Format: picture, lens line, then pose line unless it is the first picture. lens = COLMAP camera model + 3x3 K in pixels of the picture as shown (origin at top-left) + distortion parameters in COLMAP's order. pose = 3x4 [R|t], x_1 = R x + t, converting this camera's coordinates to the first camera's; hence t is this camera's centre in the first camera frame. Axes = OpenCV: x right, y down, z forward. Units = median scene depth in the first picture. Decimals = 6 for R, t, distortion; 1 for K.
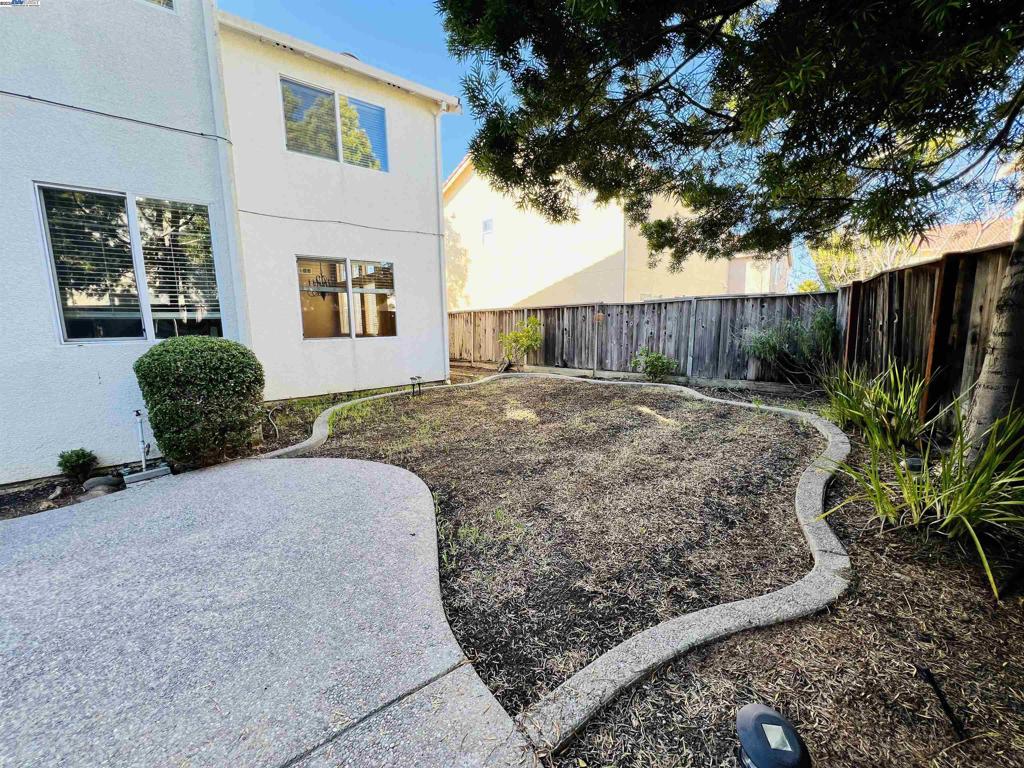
lens RADIAL K [[409.9, 0, 511.0], [0, 409.9, 381.9], [0, 0, 1]] dist [0.000517, 0.000222]
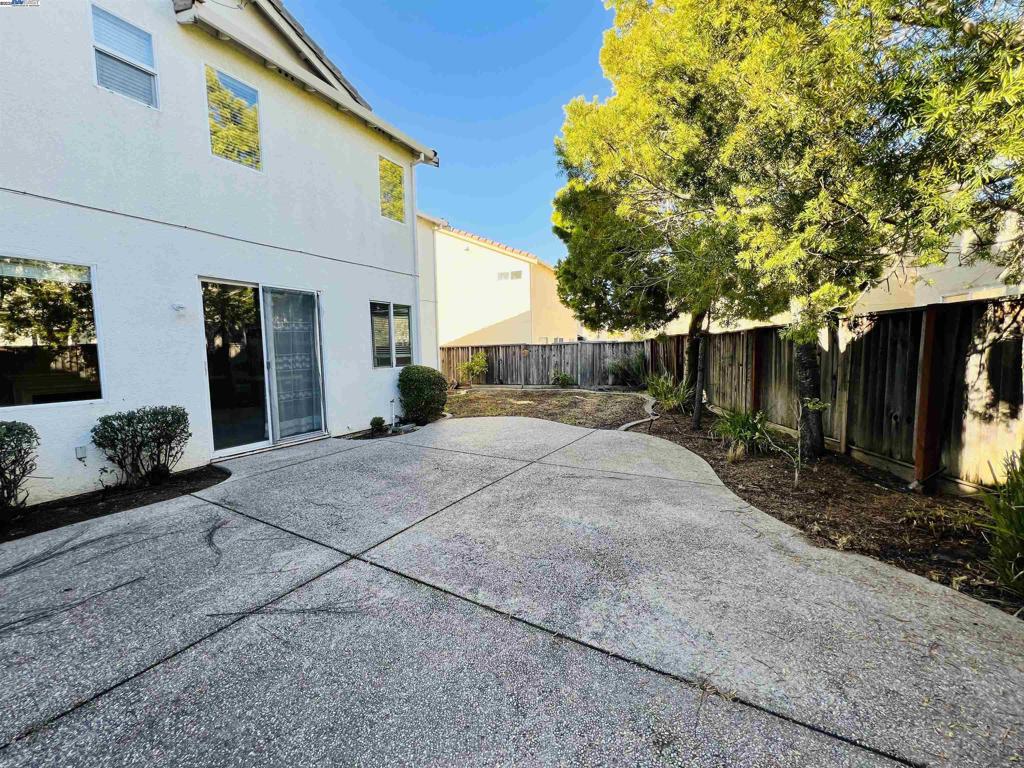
lens RADIAL K [[409.9, 0, 511.0], [0, 409.9, 381.9], [0, 0, 1]] dist [0.000517, 0.000222]
pose [[0.929221, -0.031370, 0.368191, -0.515953], [0.058219, 0.996374, -0.062039, 0.067889], [-0.364910, 0.079084, 0.927678, -0.572734]]
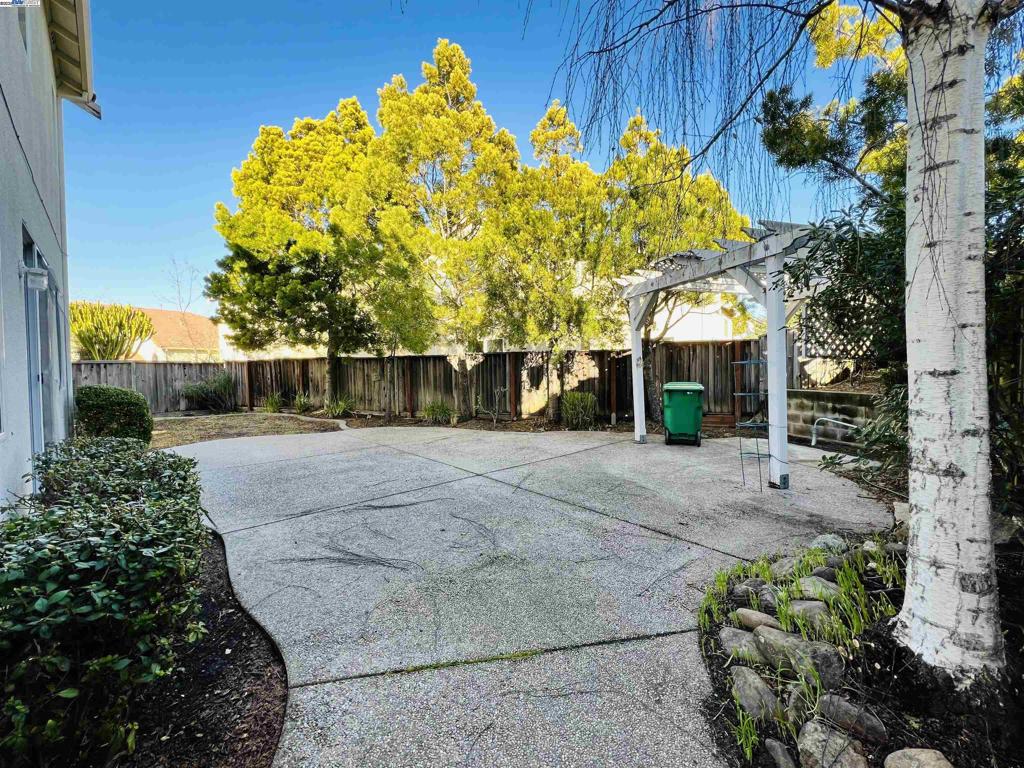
lens RADIAL K [[409.9, 0, 511.0], [0, 409.9, 381.9], [0, 0, 1]] dist [0.000517, 0.000222]
pose [[-0.102063, -0.010414, 0.994723, -1.160668], [0.152140, 0.988018, 0.025954, 0.037329], [-0.983075, 0.153986, -0.099256, -0.181519]]
